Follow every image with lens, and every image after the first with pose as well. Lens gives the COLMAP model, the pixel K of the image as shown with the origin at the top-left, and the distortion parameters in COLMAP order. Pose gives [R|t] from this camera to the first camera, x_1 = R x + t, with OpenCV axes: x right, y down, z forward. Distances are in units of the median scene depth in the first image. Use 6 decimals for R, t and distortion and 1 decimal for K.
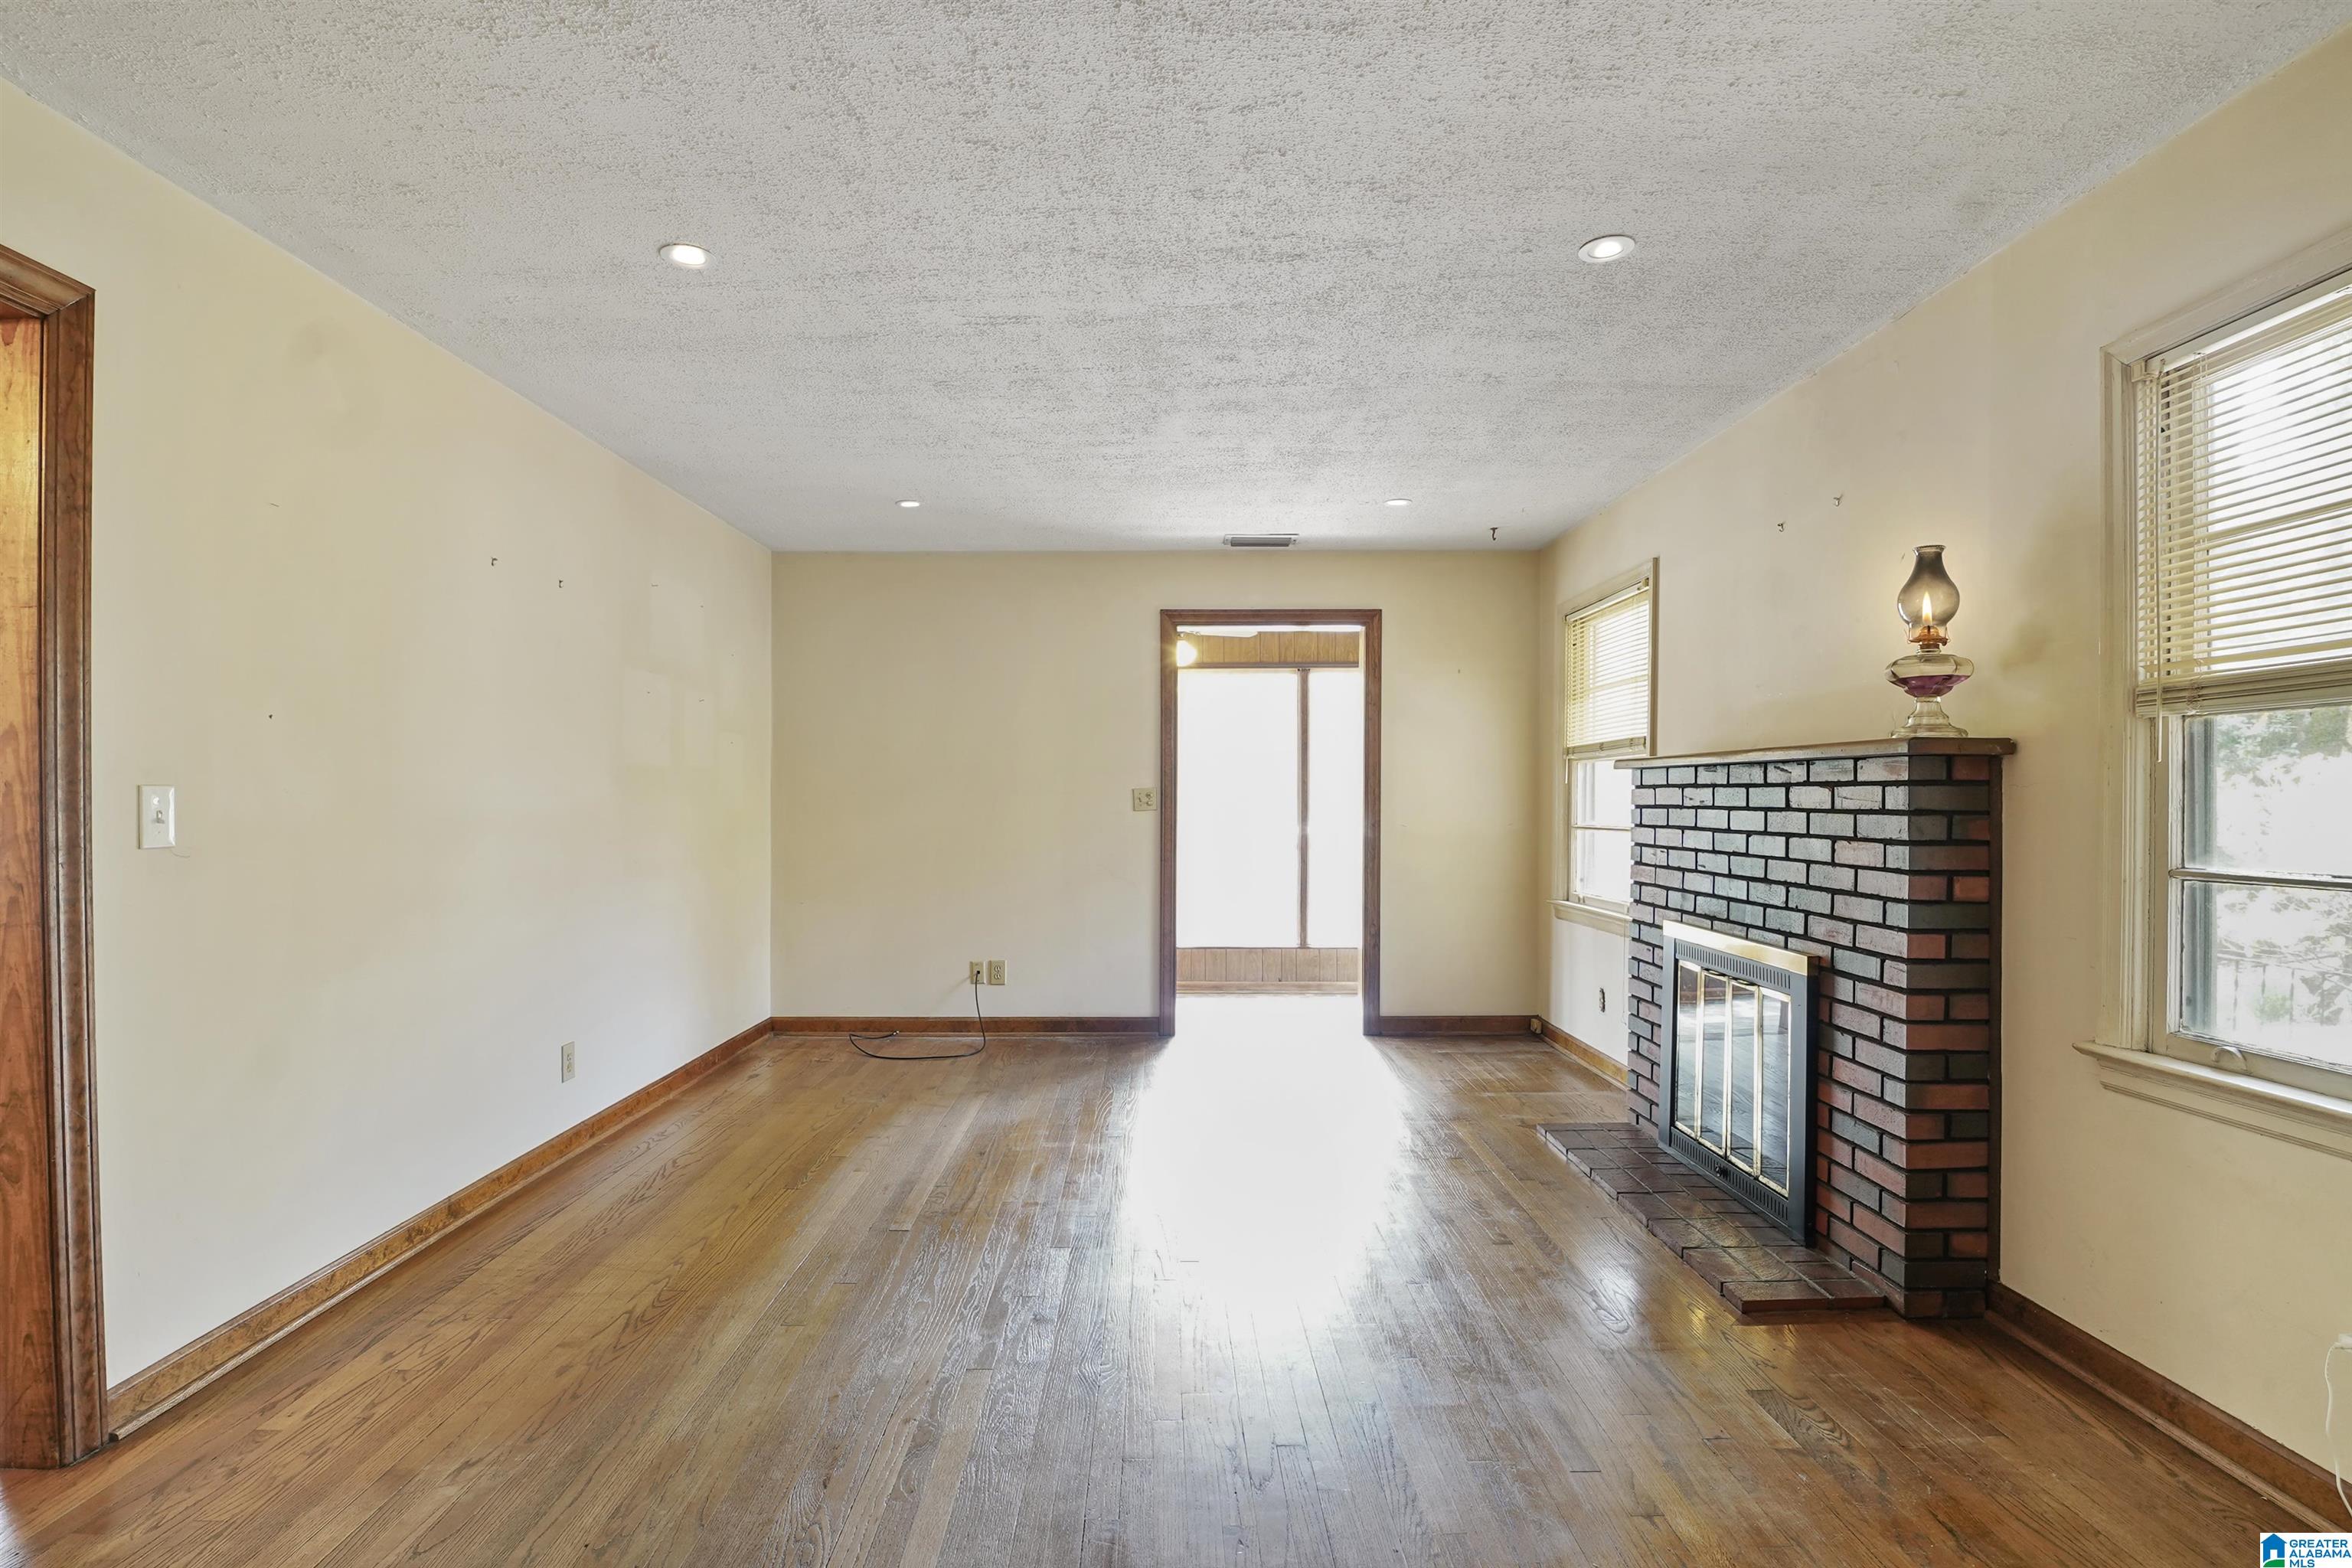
lens RADIAL K [[1153.8, 0, 1148.6], [0, 1153.8, 807.0], [0, 0, 1]] dist [-0.027708, 0.001679]
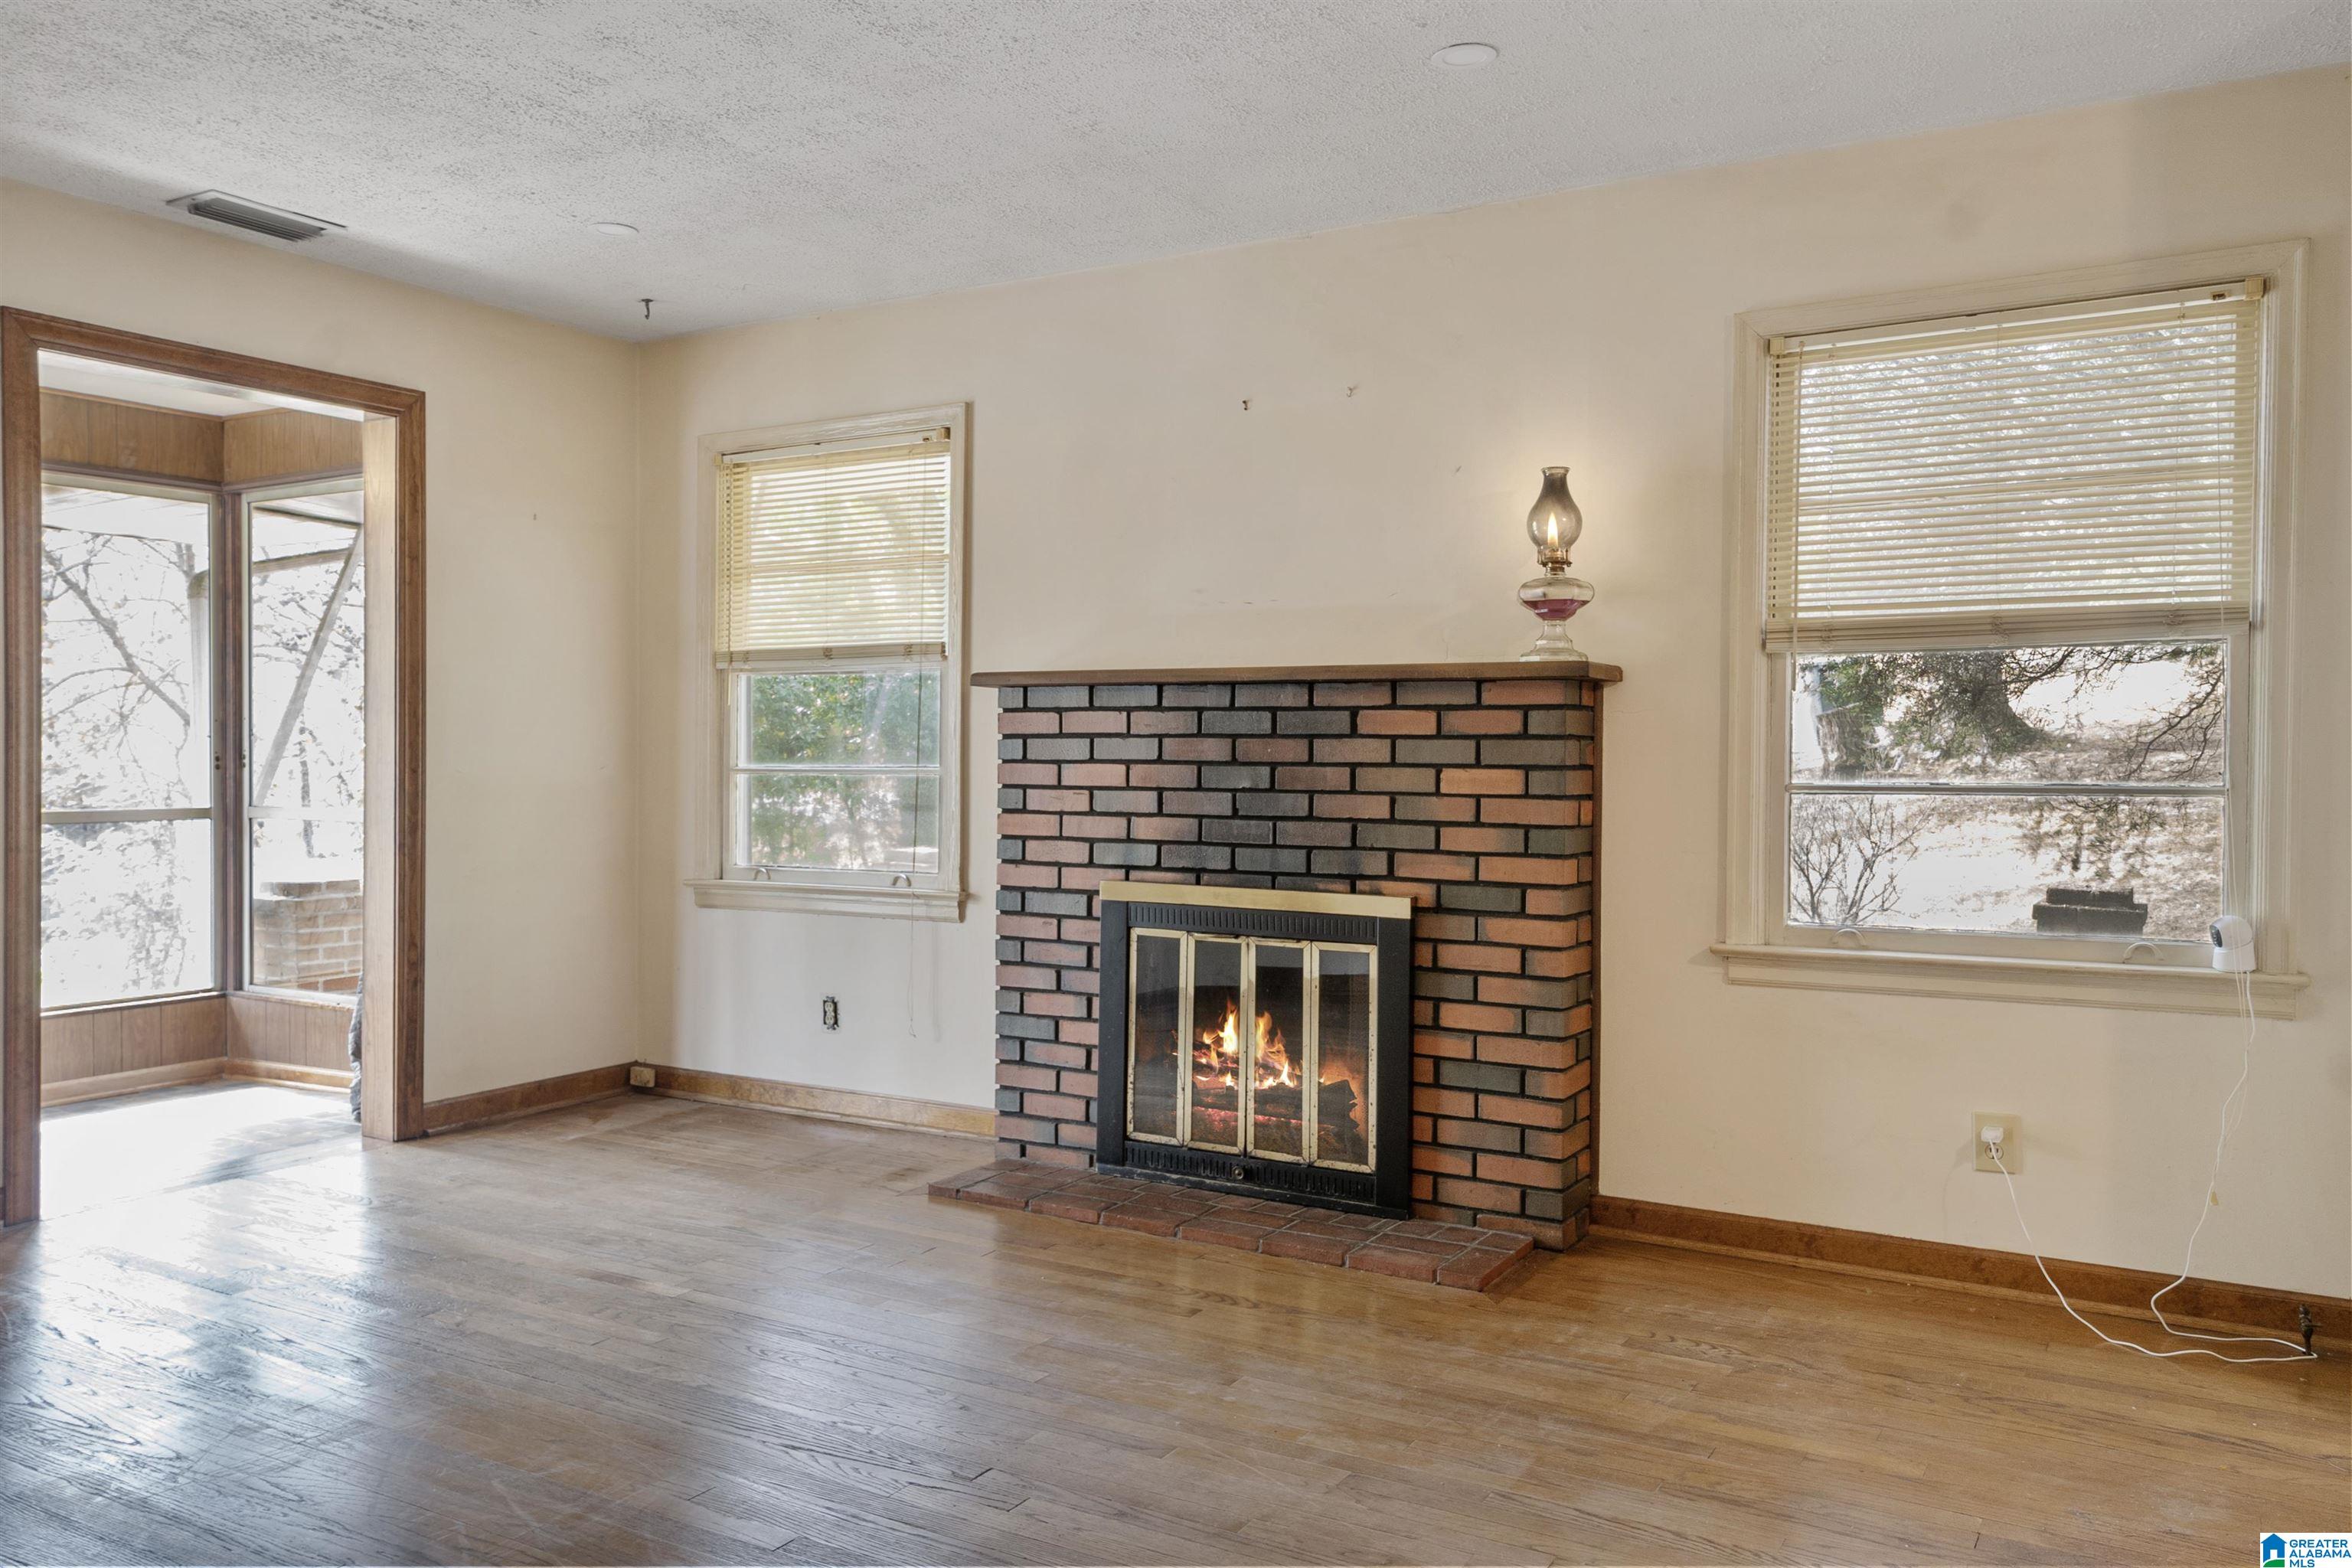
lens RADIAL K [[1773.4, 0, 1169.9], [0, 1773.4, 777.4], [0, 0, 1]] dist [0.033417, -0.013267]
pose [[0.504328, -0.011111, 0.863440, -0.684464], [0.001317, 0.999926, 0.012098, 0.016919], [-0.863511, -0.004965, 0.504306, 0.426341]]
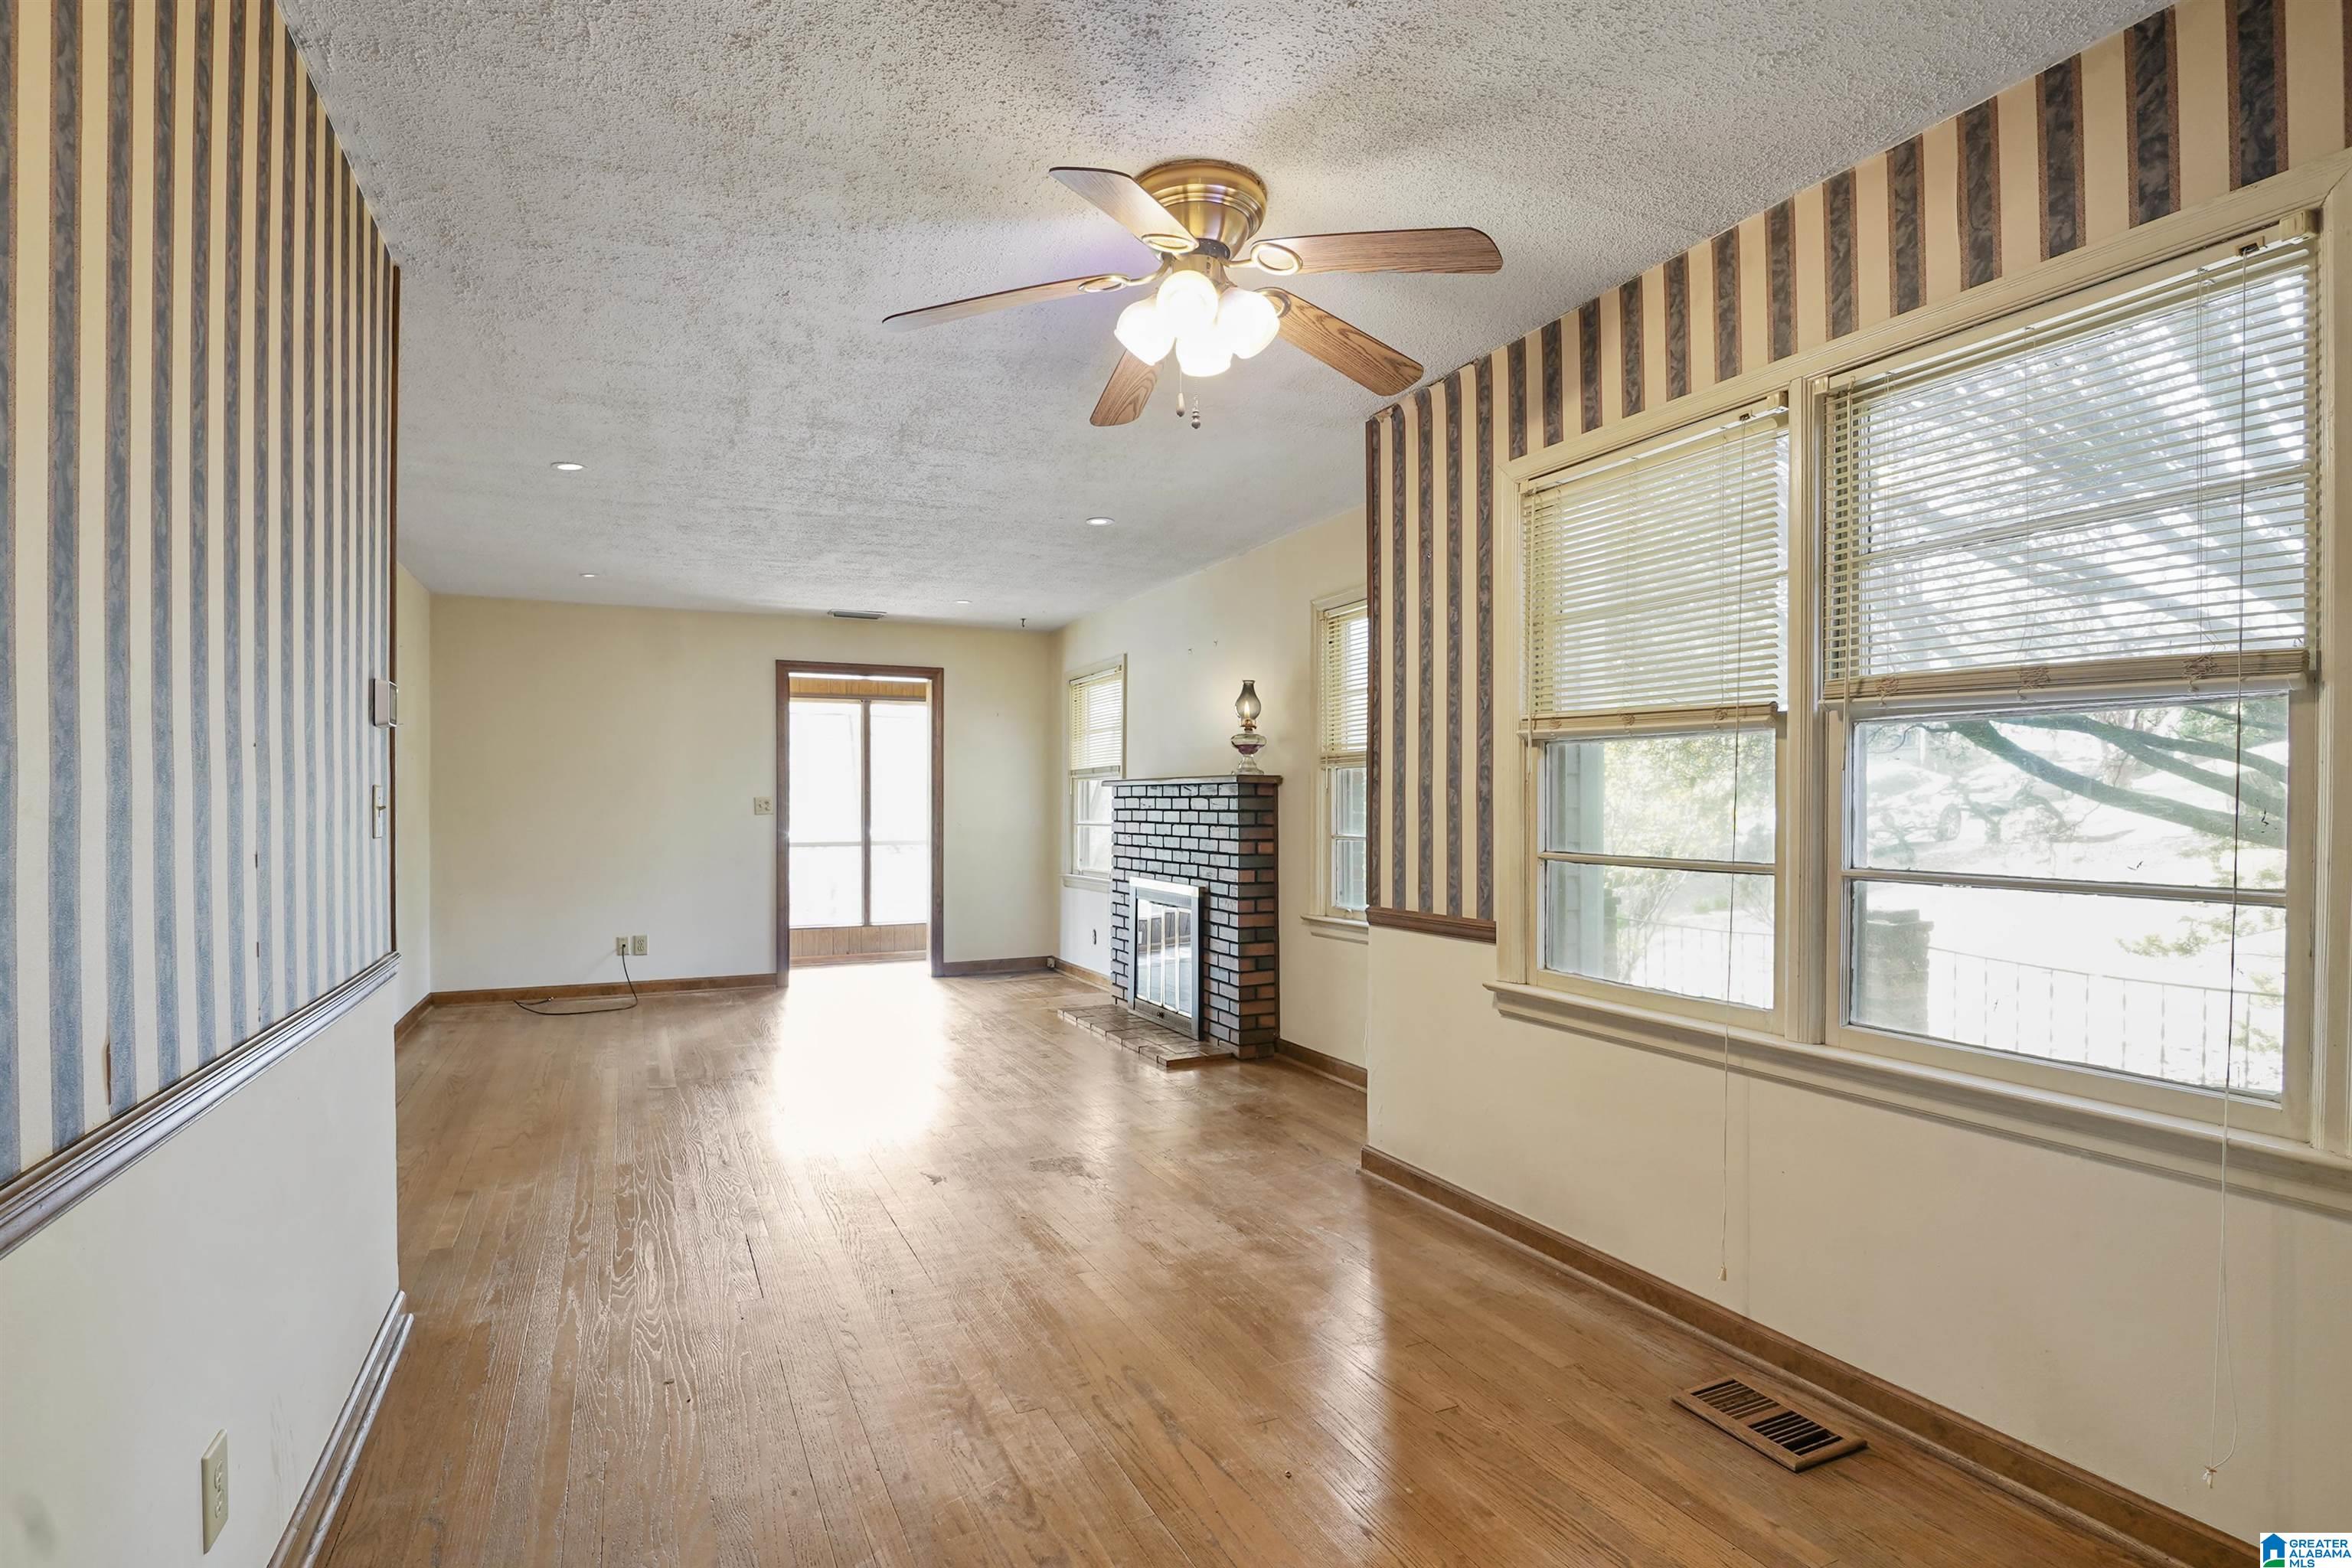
lens RADIAL K [[1153.8, 0, 1174.8], [0, 1153.8, 807.3], [0, 0, 1]] dist [-0.027708, 0.001679]
pose [[0.899592, -0.001718, 0.436728, -0.278569], [0.004450, 0.999976, -0.005234, 0.006696], [-0.436709, 0.006652, 0.899578, -0.666750]]
